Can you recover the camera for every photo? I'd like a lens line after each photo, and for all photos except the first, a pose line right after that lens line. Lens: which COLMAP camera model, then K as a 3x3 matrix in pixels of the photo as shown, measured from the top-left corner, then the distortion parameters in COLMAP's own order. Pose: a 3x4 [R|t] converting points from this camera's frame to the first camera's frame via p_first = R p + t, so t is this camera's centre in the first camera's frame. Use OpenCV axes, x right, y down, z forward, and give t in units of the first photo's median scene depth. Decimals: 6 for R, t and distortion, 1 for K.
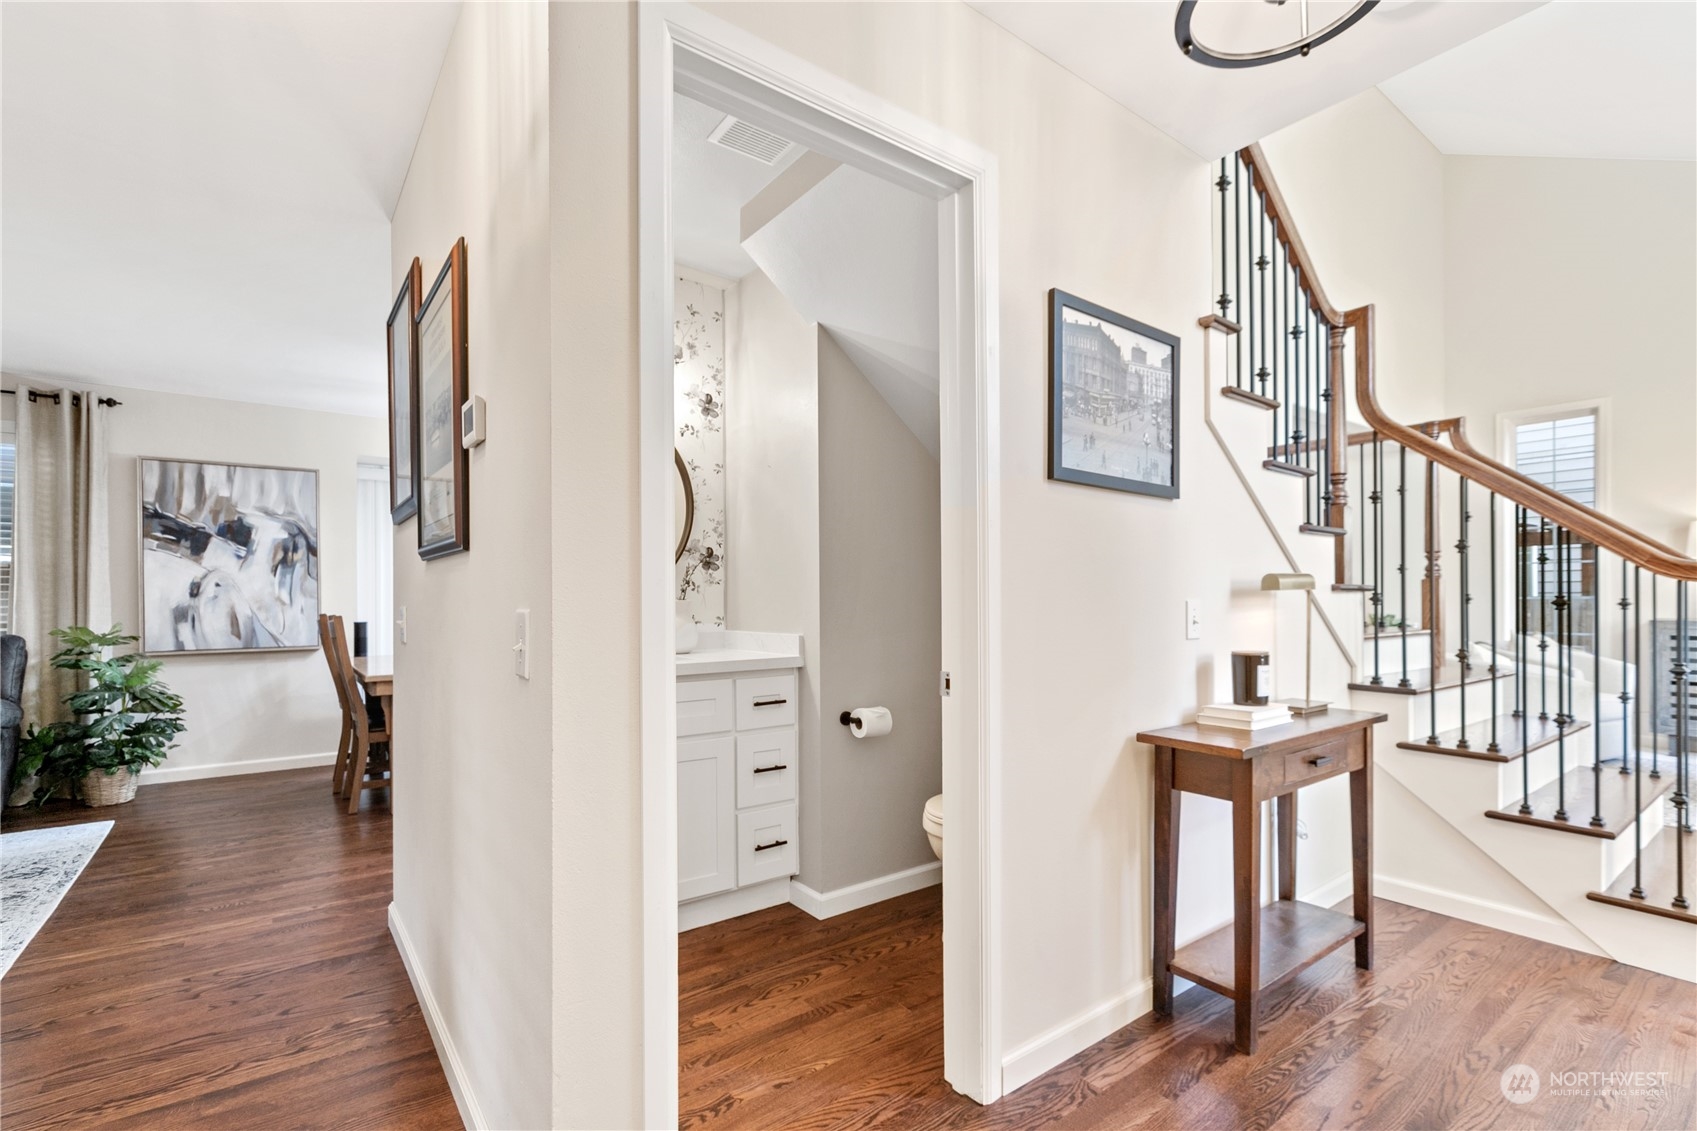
lens RADIAL K [[774.2, 0, 835.1], [0, 774.2, 605.3], [0, 0, 1]] dist [0.000385, -0.001276]
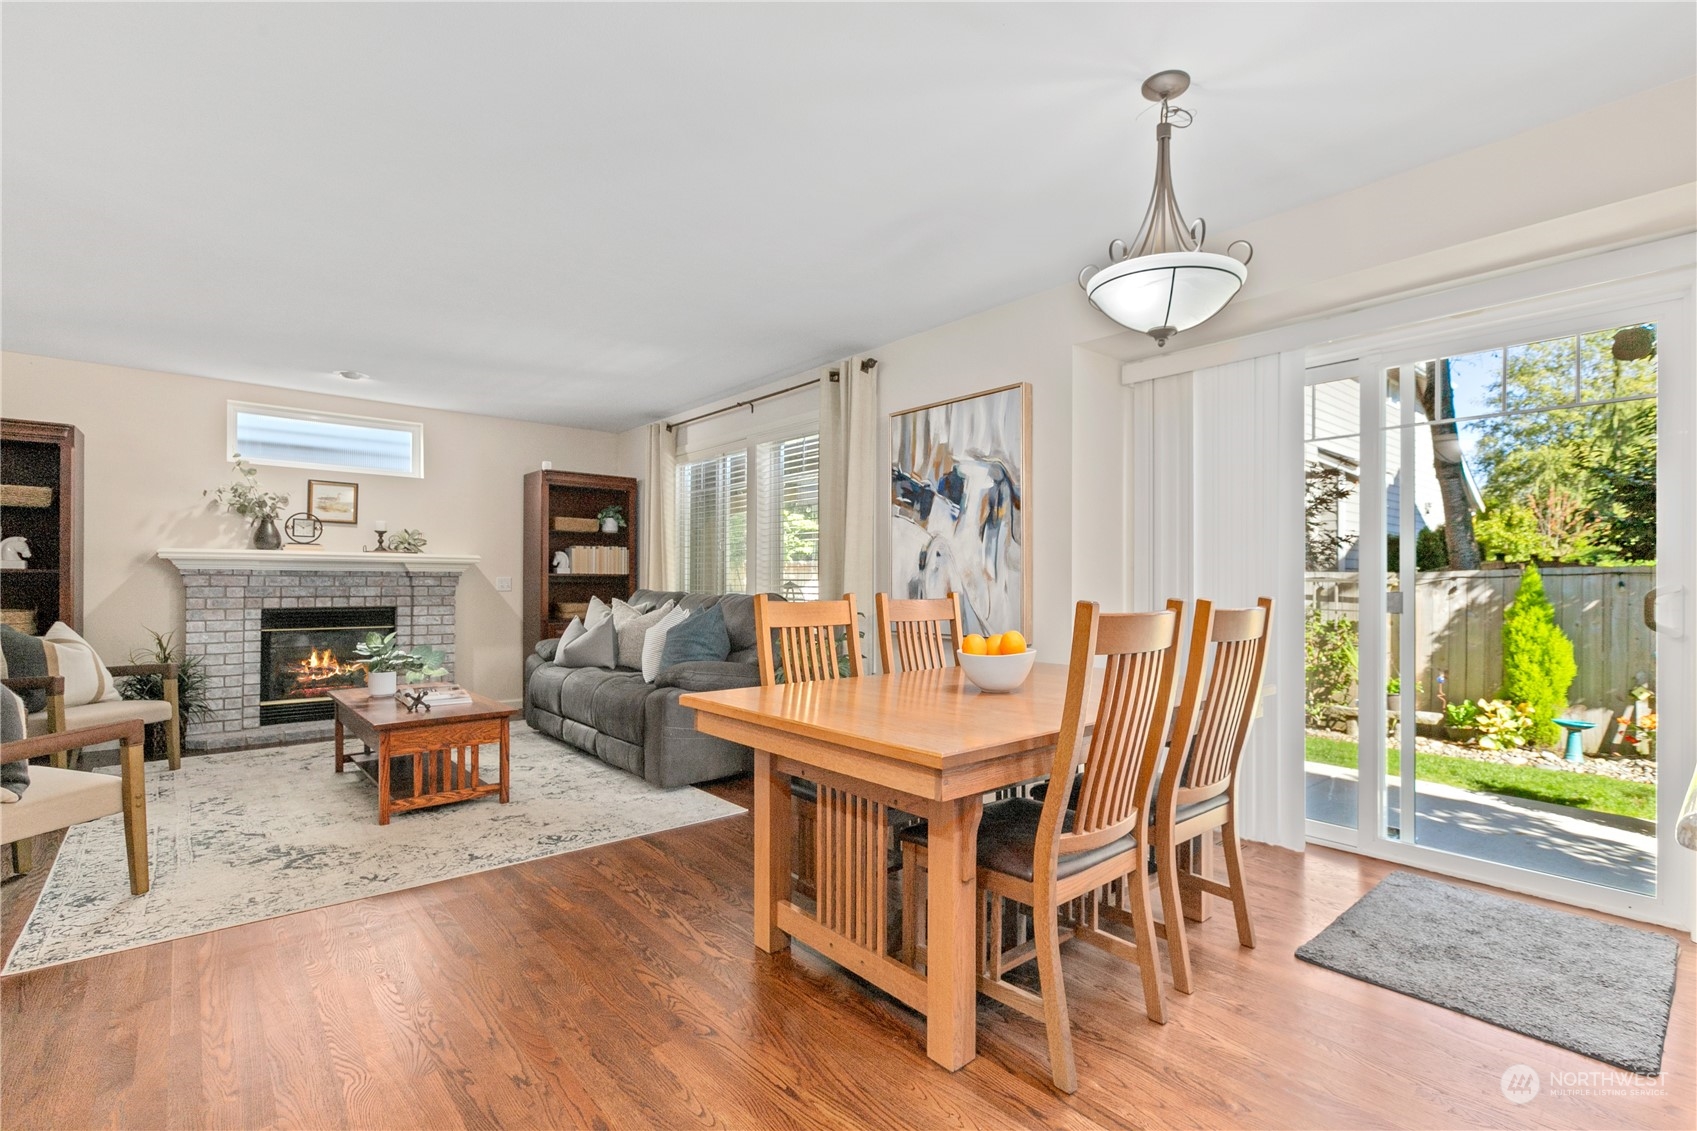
lens RADIAL K [[774.2, 0, 860.7], [0, 774.2, 582.4], [0, 0, 1]] dist [0.000385, -0.001276]
pose [[0.103072, 0.002984, -0.994669, 0.000182], [-0.014998, 0.999886, 0.001445, 0.003279], [0.994561, 0.014769, 0.103105, 0.850032]]
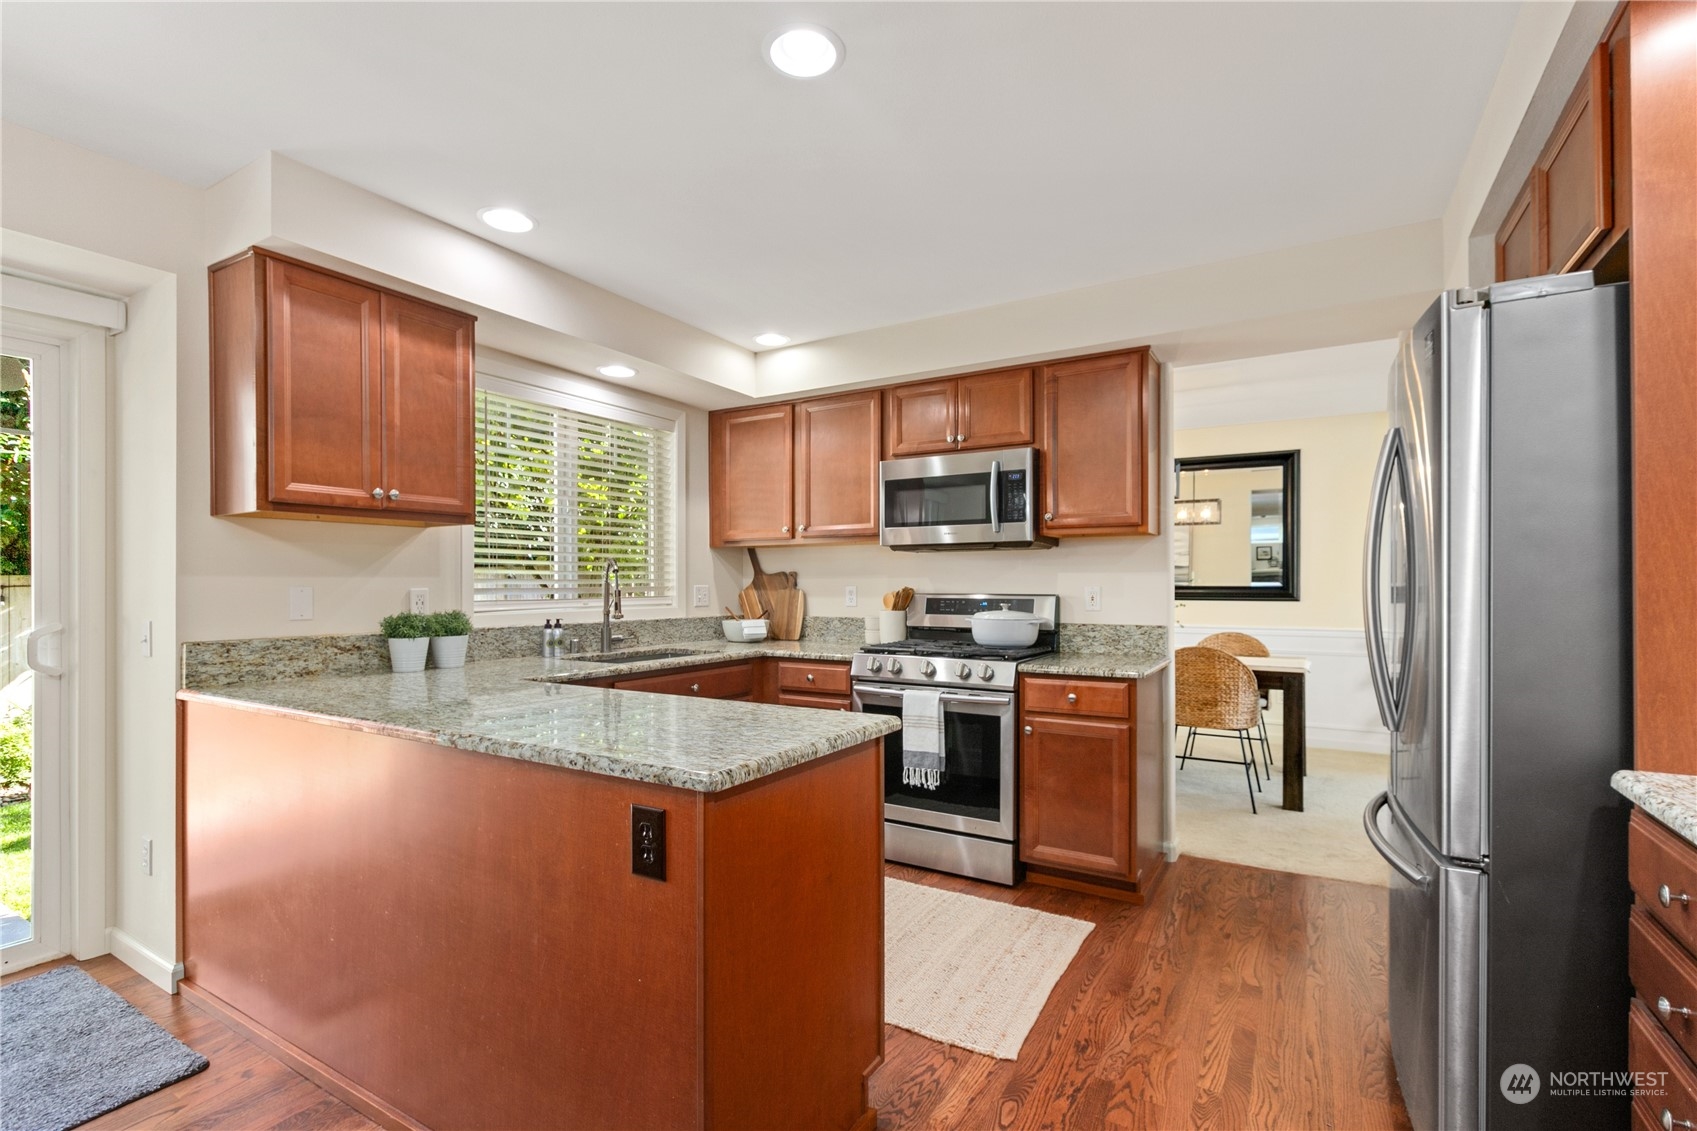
lens RADIAL K [[774.2, 0, 825.9], [0, 774.2, 585.7], [0, 0, 1]] dist [0.000385, -0.001276]
pose [[0.918641, -0.002680, 0.395085, -0.175714], [0.007243, 0.999923, -0.010057, -0.019720], [-0.395028, 0.012100, 0.918589, 0.749995]]
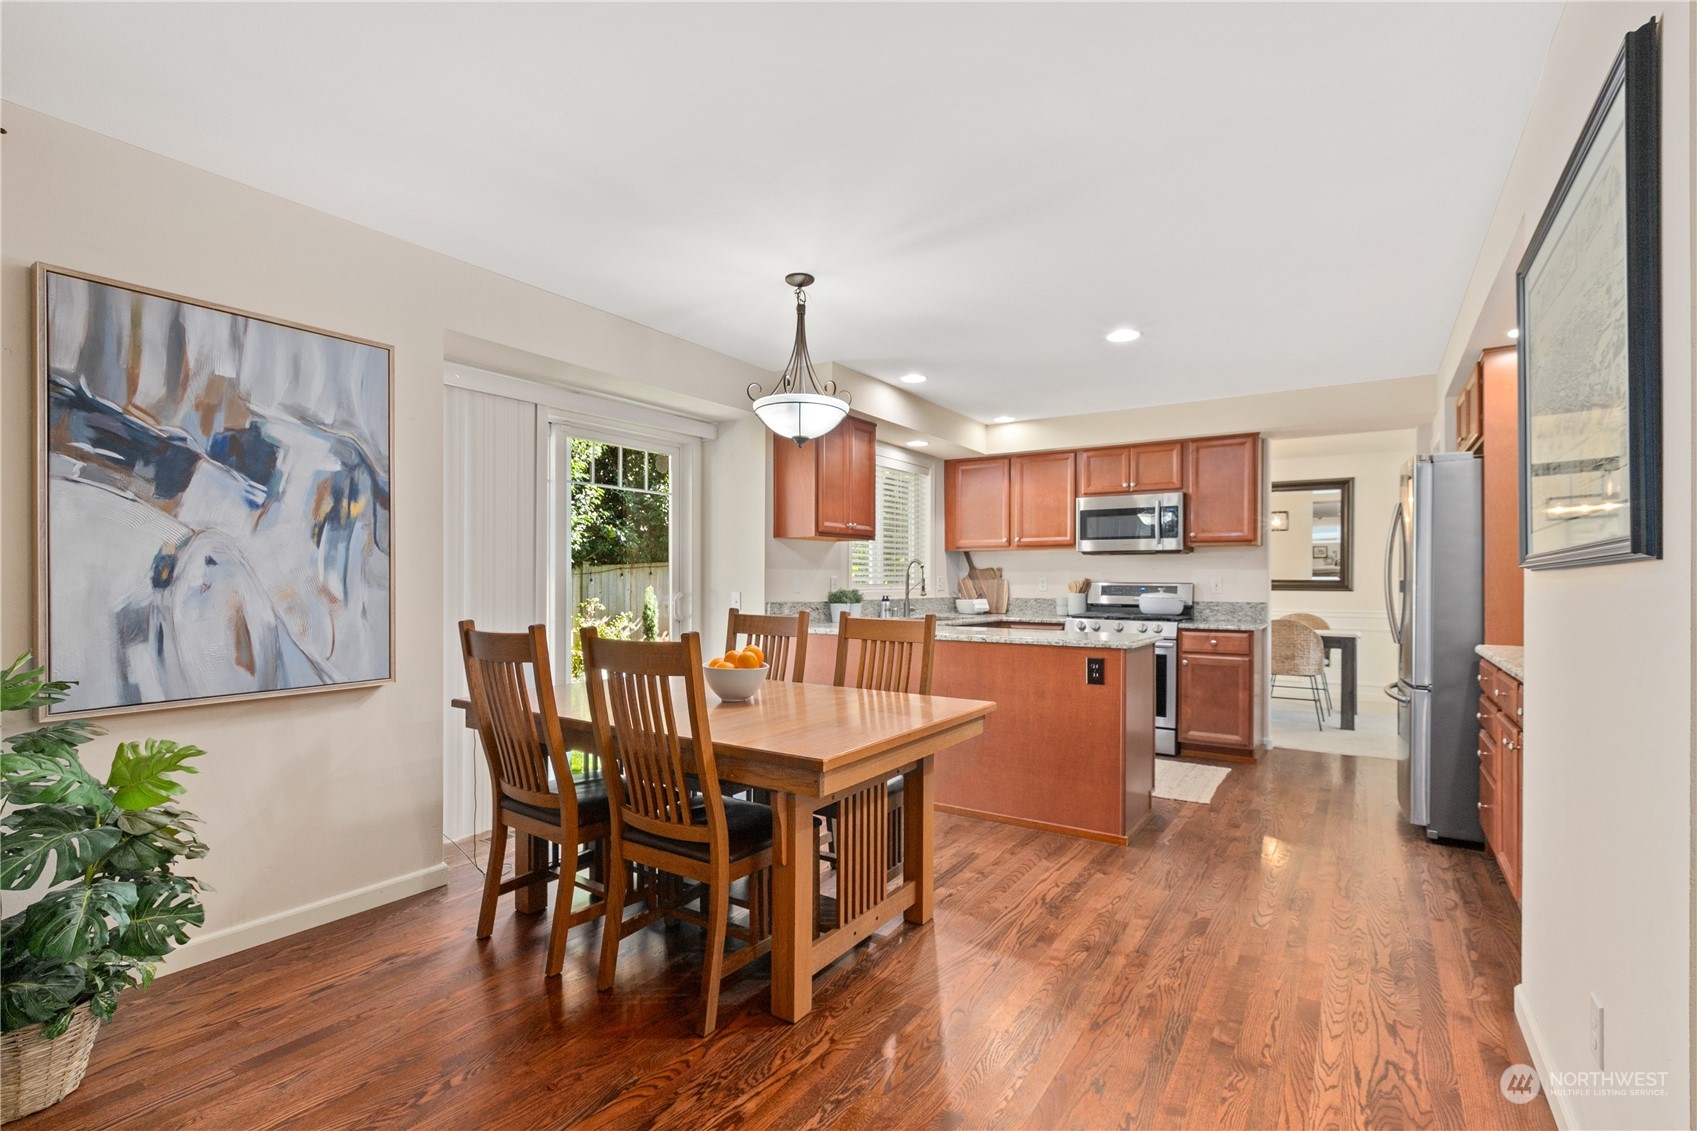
lens RADIAL K [[774.2, 0, 812.3], [0, 774.2, 583.9], [0, 0, 1]] dist [0.000385, -0.001276]
pose [[0.941310, 0.000765, 0.337542, -0.620025], [0.001442, 0.999979, -0.006287, -0.009042], [-0.337540, 0.006404, 0.941289, 0.434369]]
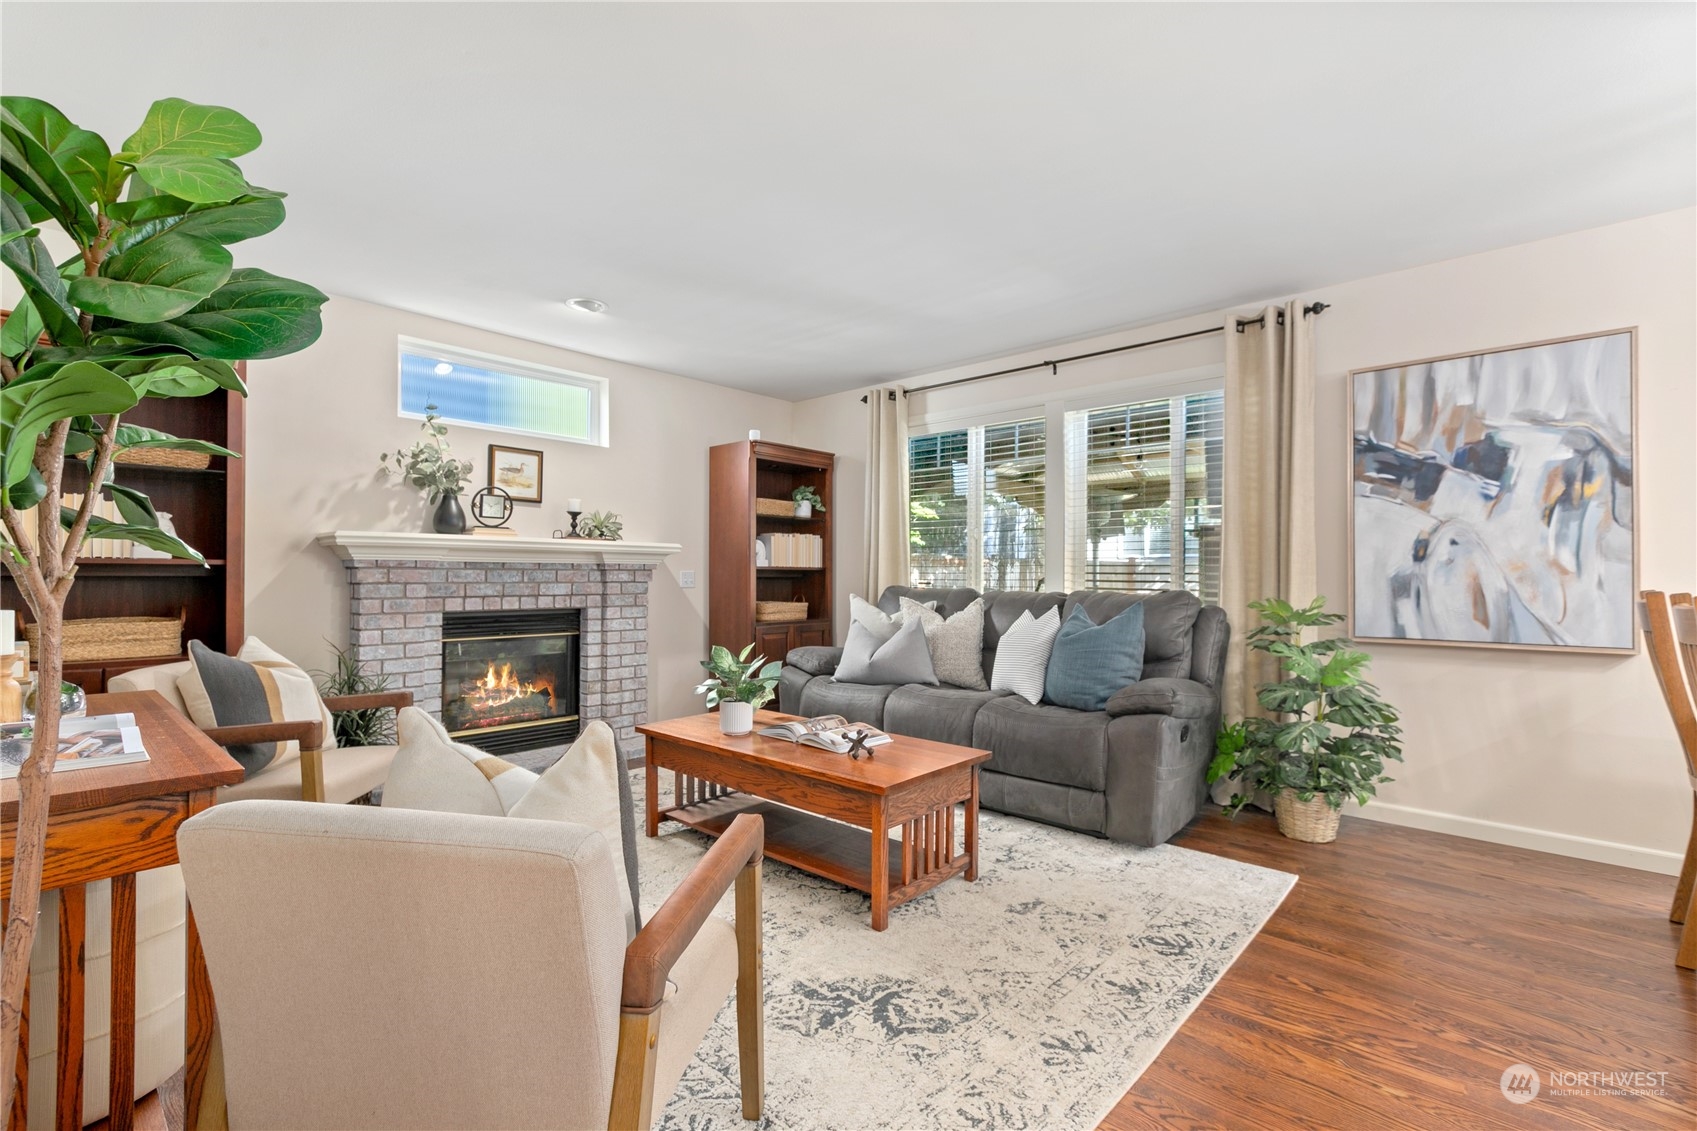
lens RADIAL K [[774.2, 0, 857.1], [0, 774.2, 568.3], [0, 0, 1]] dist [0.000385, -0.001276]
pose [[0.216022, -0.005717, -0.976372, -0.271923], [-0.014036, 0.999861, -0.008960, 0.008860], [0.976288, 0.015640, 0.215912, 0.372320]]
